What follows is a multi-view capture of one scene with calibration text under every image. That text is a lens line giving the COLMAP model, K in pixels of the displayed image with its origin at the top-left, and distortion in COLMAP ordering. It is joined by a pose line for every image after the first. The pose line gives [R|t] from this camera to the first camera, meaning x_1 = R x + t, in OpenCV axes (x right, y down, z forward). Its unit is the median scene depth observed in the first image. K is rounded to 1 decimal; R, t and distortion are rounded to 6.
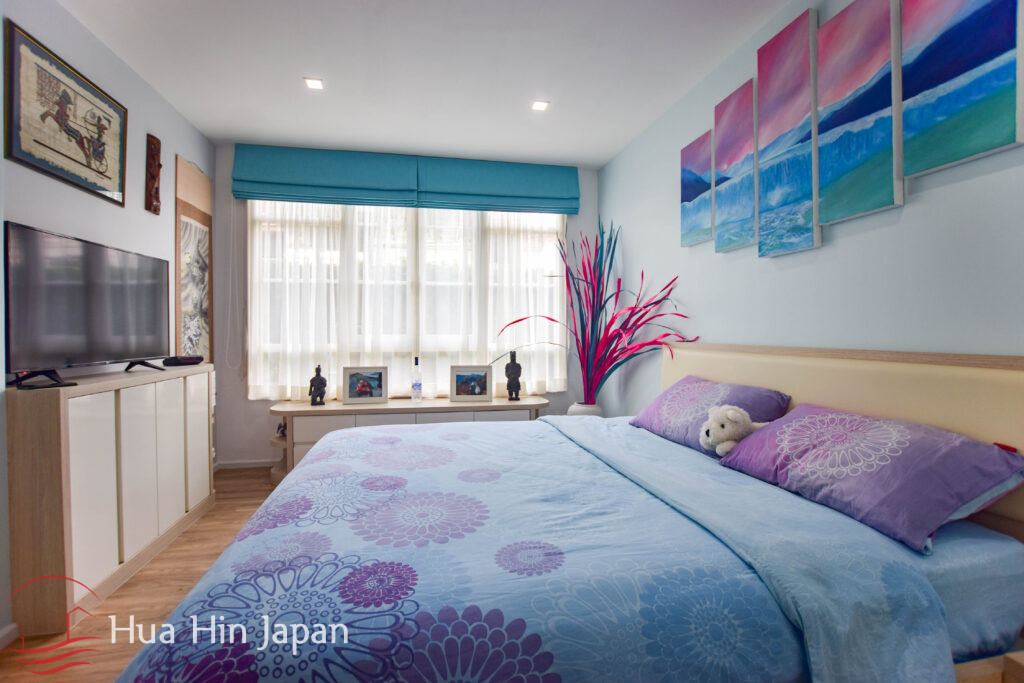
lens RADIAL K [[450.9, 0, 498.9], [0, 450.9, 335.5], [0, 0, 1]] dist [-0.030456, 0.000977]
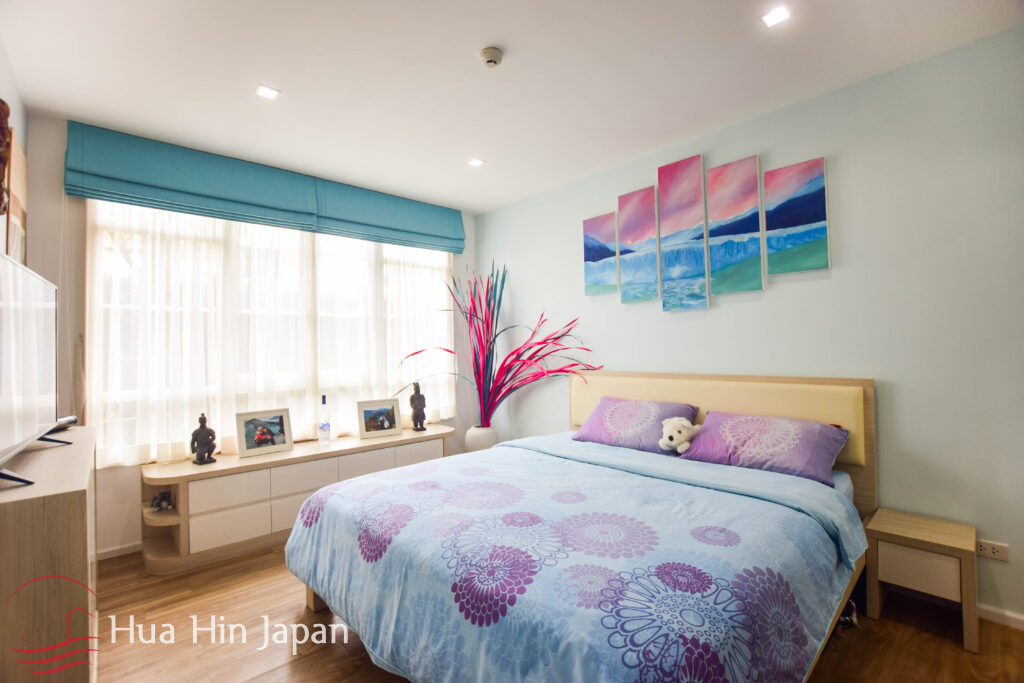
lens RADIAL K [[450.9, 0, 498.9], [0, 450.9, 335.5], [0, 0, 1]] dist [-0.030456, 0.000977]
pose [[0.851496, -0.003103, 0.524352, -0.556154], [0.023348, 0.999215, -0.032003, -0.056788], [-0.523841, 0.039493, 0.850900, 0.043744]]
